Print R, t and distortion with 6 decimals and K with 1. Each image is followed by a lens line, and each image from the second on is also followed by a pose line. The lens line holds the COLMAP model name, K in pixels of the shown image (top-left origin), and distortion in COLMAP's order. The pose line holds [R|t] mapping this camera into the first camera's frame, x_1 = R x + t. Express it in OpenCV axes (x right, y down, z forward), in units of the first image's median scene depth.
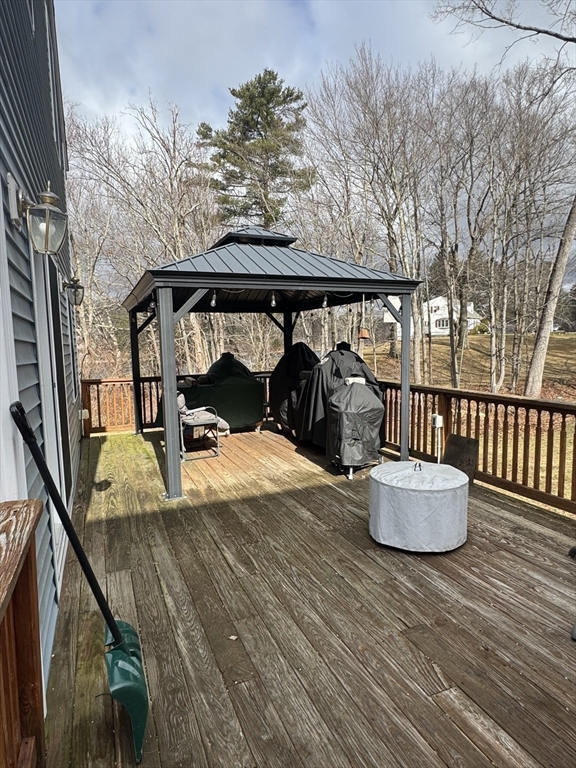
lens RADIAL K [[442.7, 0, 288.0], [0, 442.7, 384.0], [0, 0, 1]] dist [-0.002517, -0.000459]
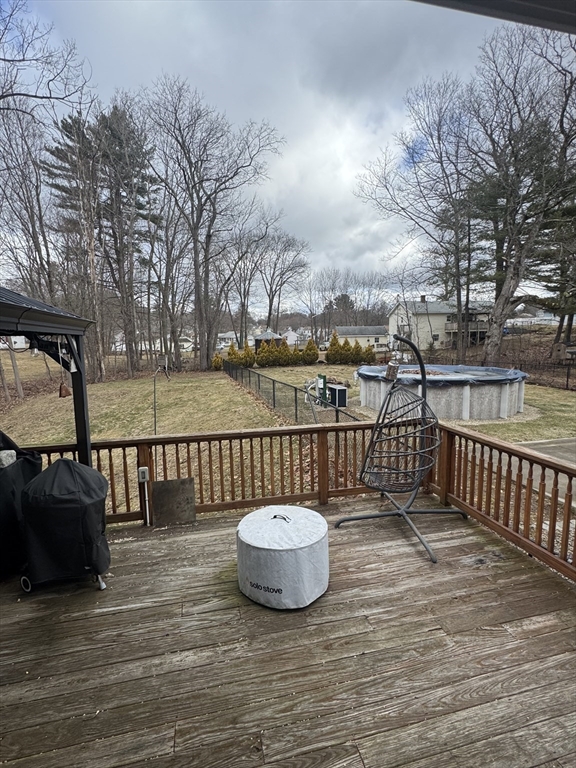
lens RADIAL K [[372.2, 0, 288.0], [0, 372.2, 384.0], [0, 0, 1]] dist [-0.002325, -0.000421]
pose [[0.183549, -0.092332, 0.978665, -0.581699], [0.112267, 0.991034, 0.072443, -0.205688], [-0.976579, 0.096574, 0.192269, 0.838859]]
